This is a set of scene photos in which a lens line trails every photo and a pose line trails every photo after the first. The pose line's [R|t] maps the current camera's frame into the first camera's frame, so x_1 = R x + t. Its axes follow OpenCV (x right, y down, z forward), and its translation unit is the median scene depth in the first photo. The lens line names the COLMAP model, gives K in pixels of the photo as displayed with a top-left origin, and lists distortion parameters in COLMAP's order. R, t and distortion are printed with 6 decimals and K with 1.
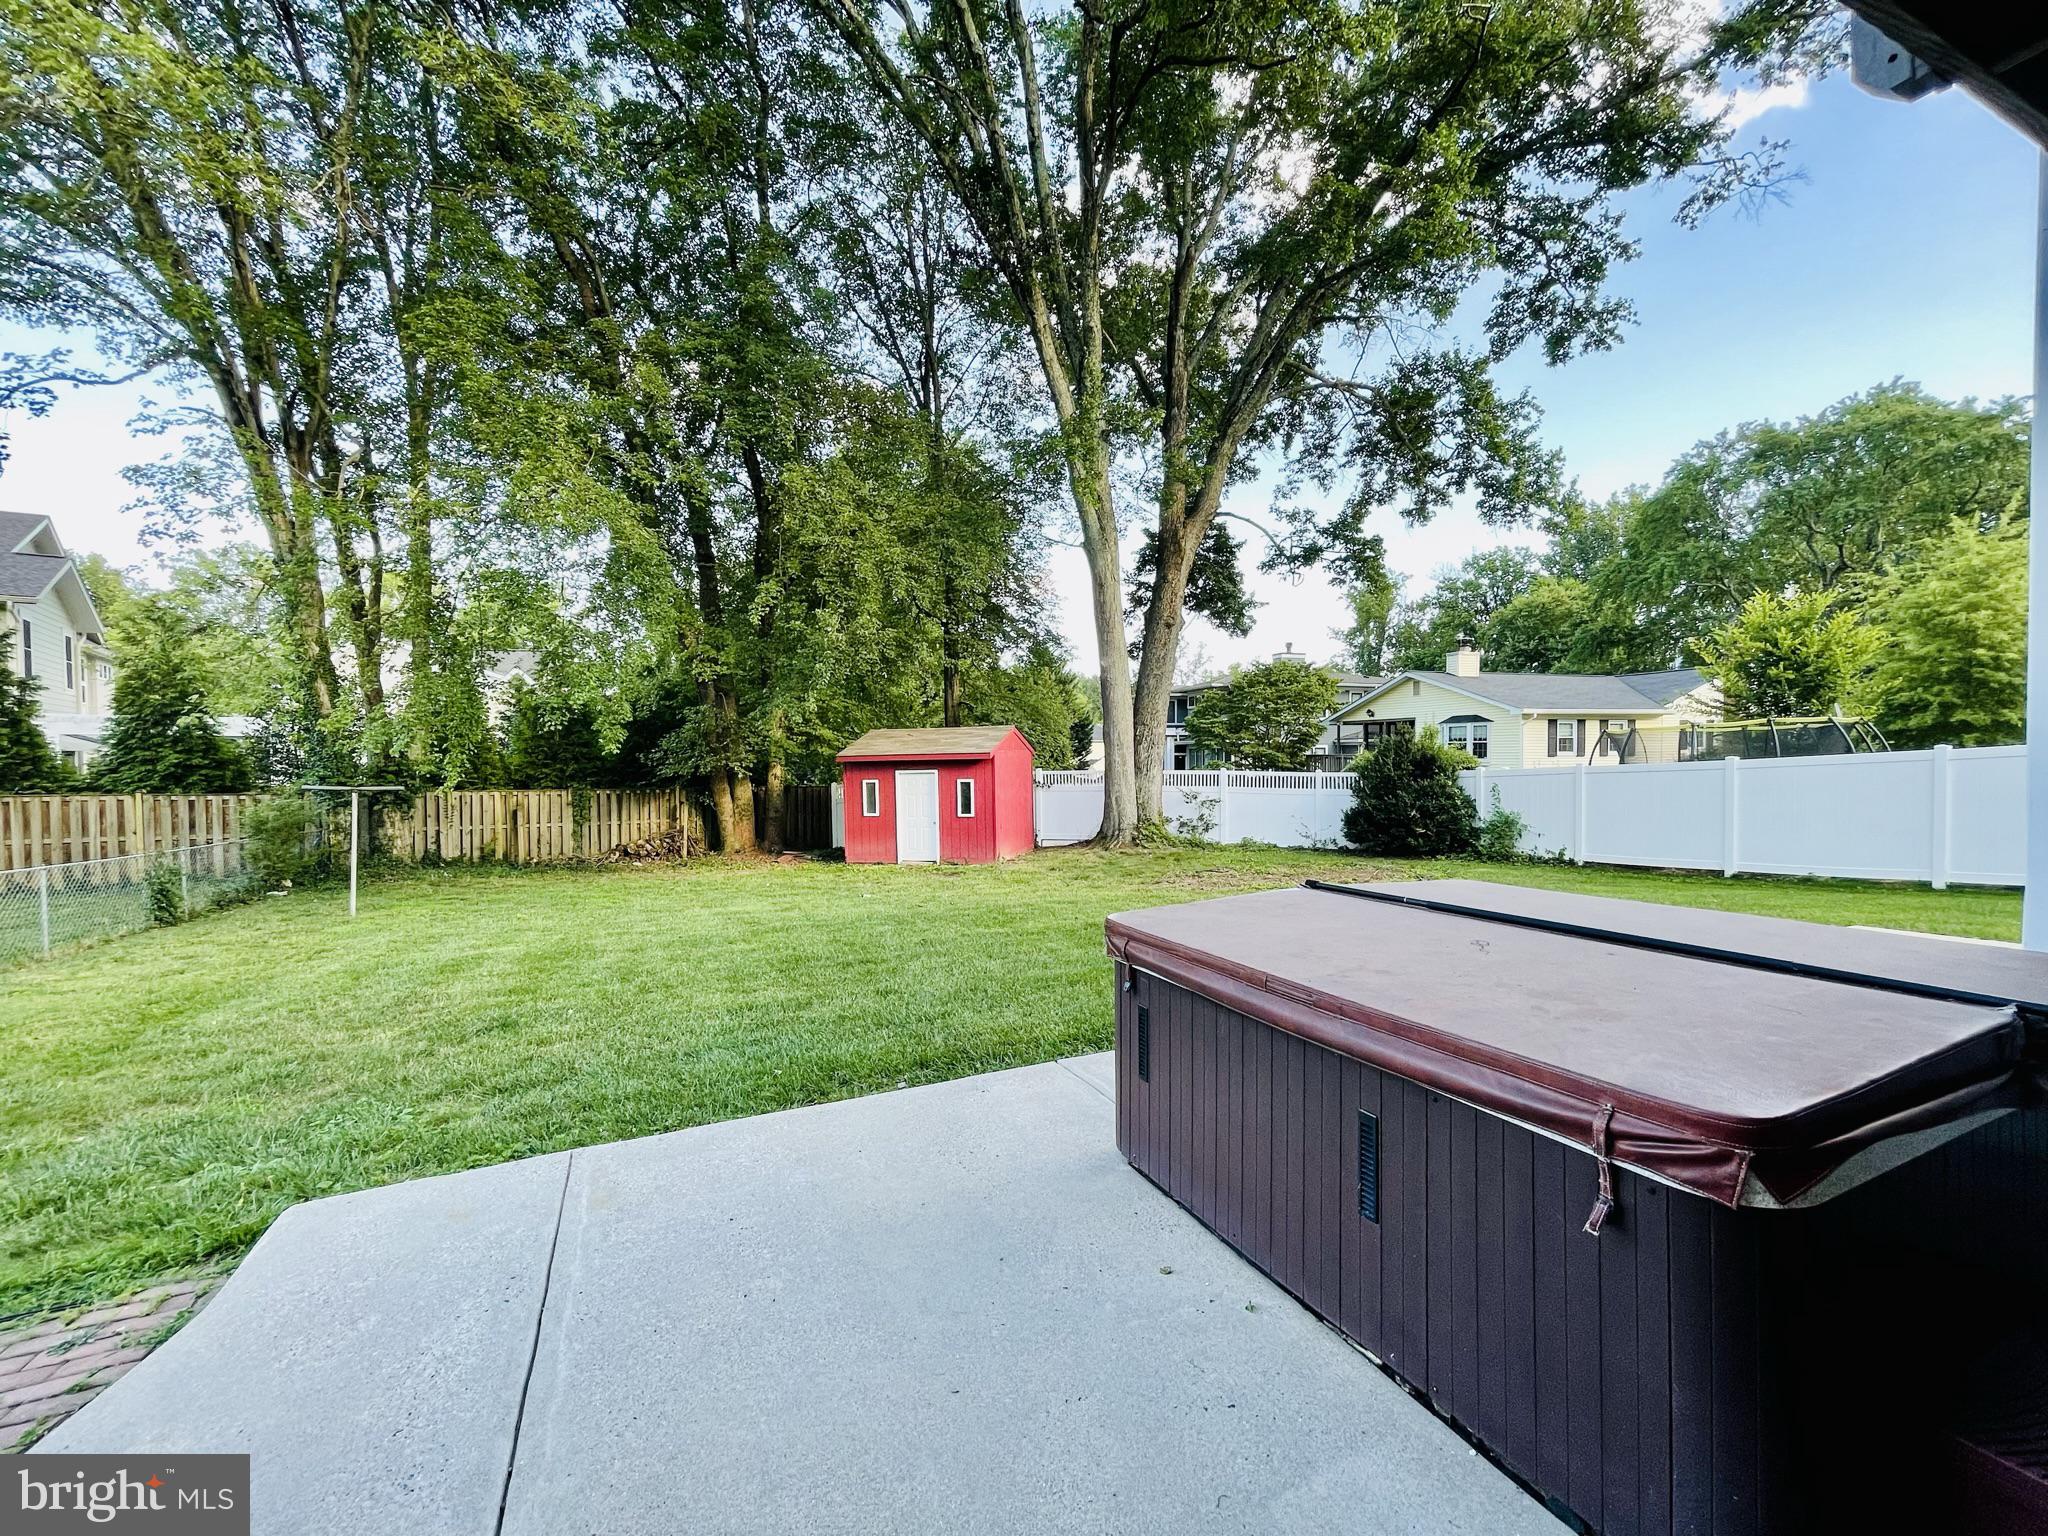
lens RADIAL K [[827.1, 0, 1025.8], [0, 827.1, 780.2], [0, 0, 1]] dist [-0.002880, 0.002720]
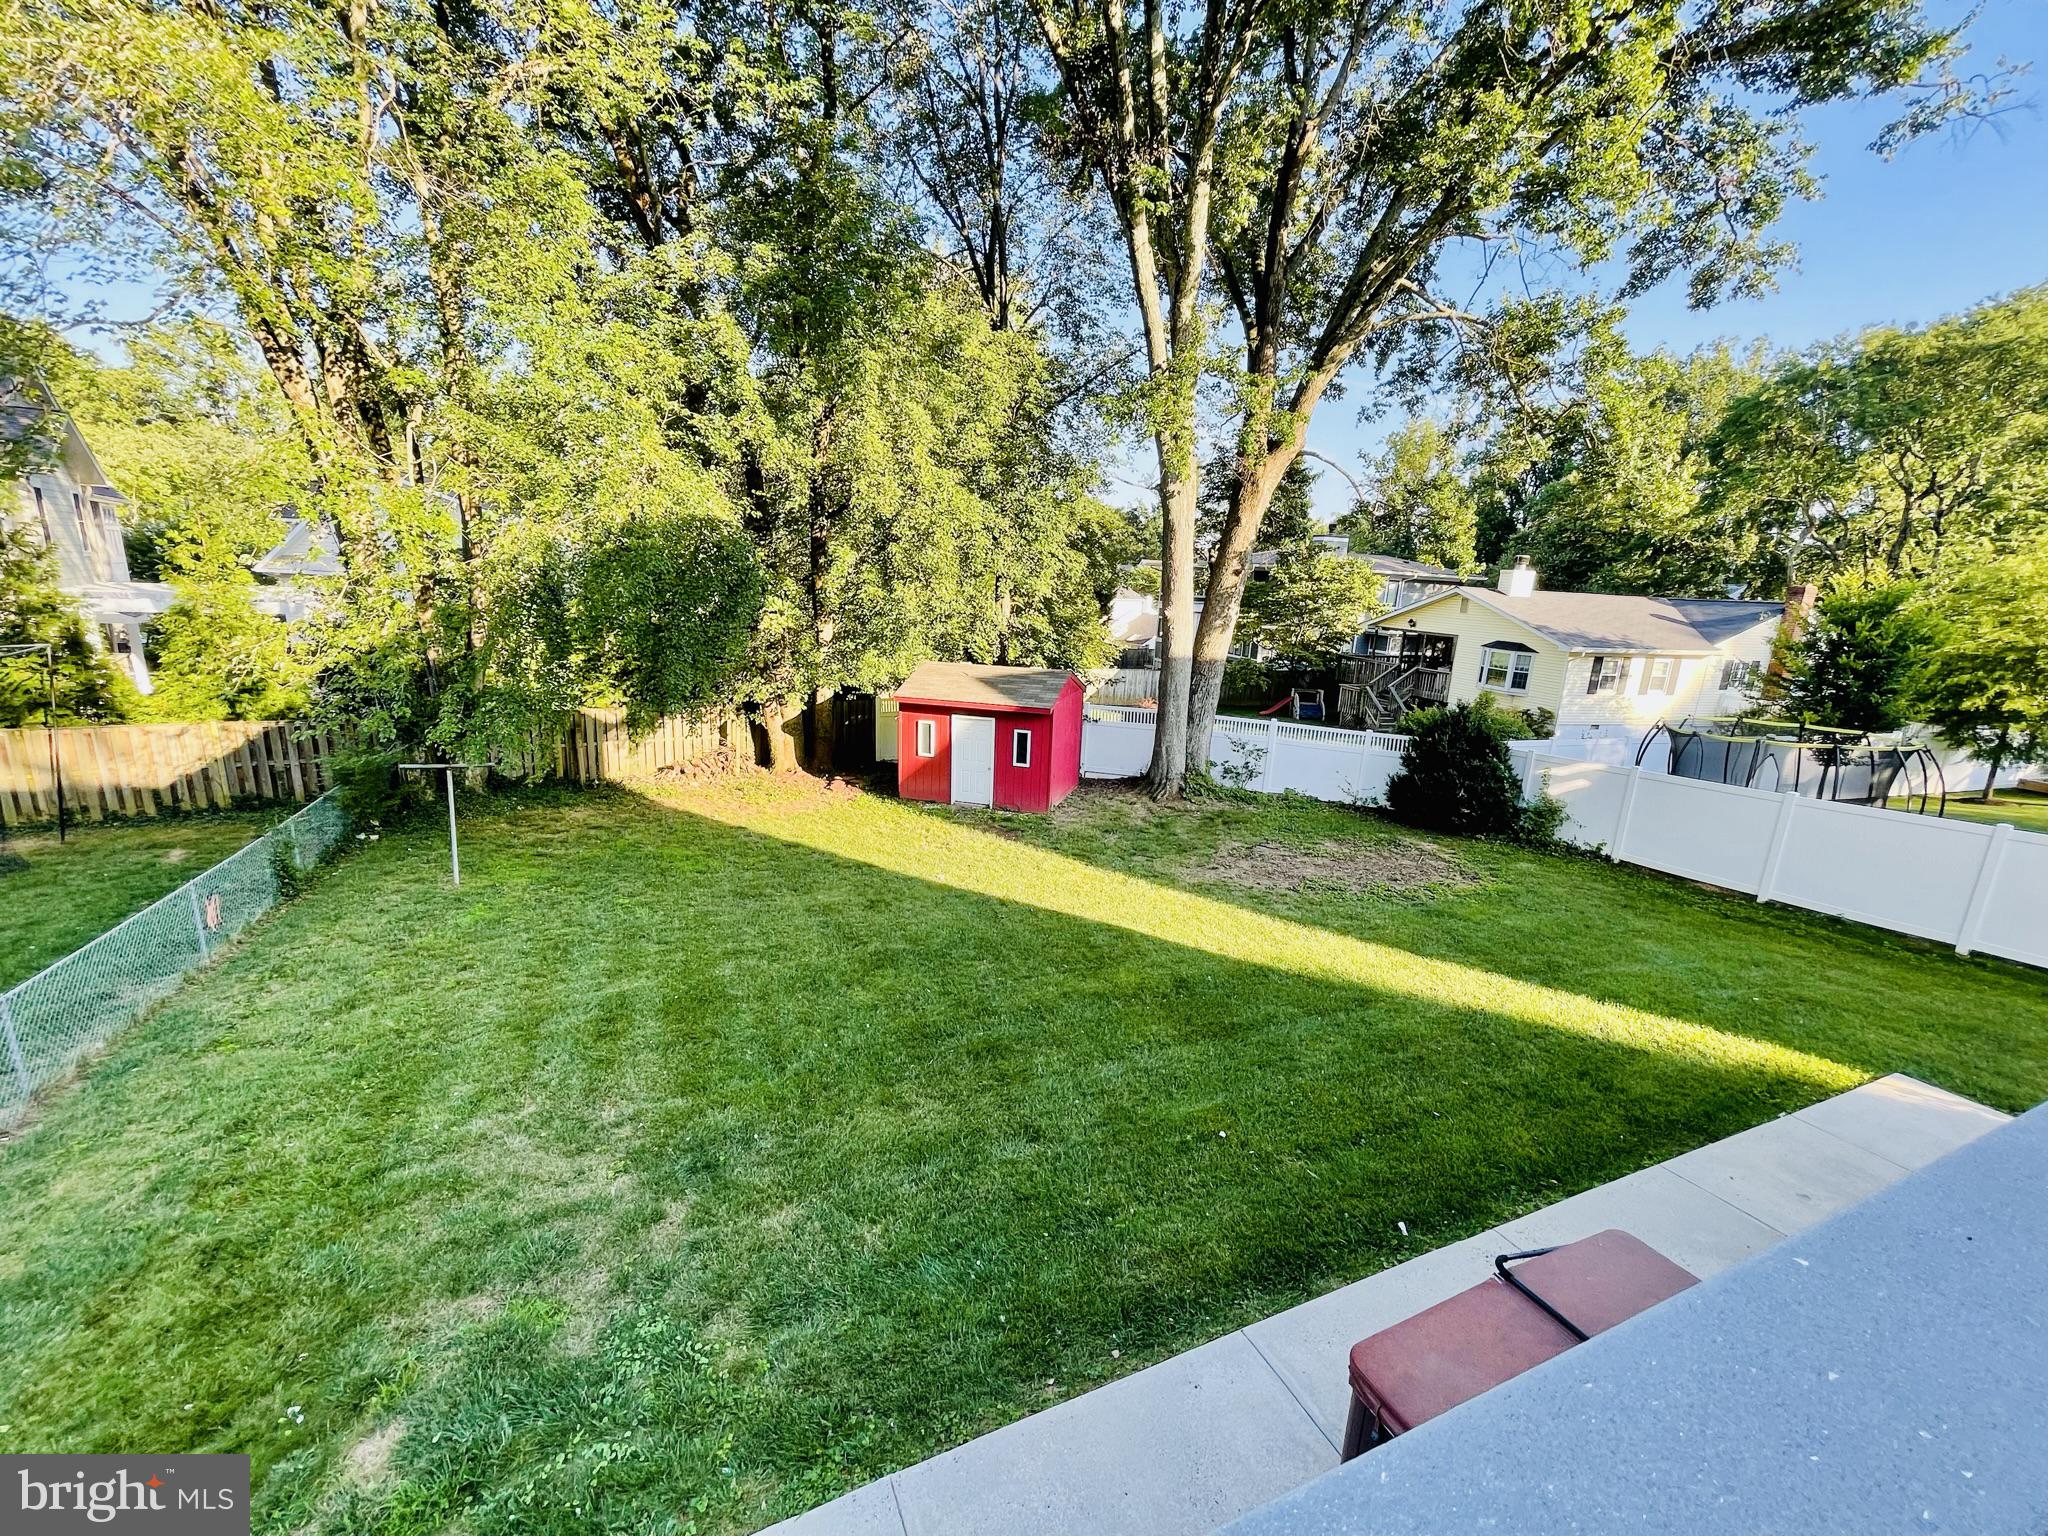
lens RADIAL K [[827.1, 0, 1025.8], [0, 827.1, 780.2], [0, 0, 1]] dist [-0.002880, 0.002720]
pose [[0.998375, 0.056119, 0.009909, -0.069899], [-0.056951, 0.976317, 0.208716, -0.139412], [0.002039, -0.208941, 0.977926, 0.001993]]
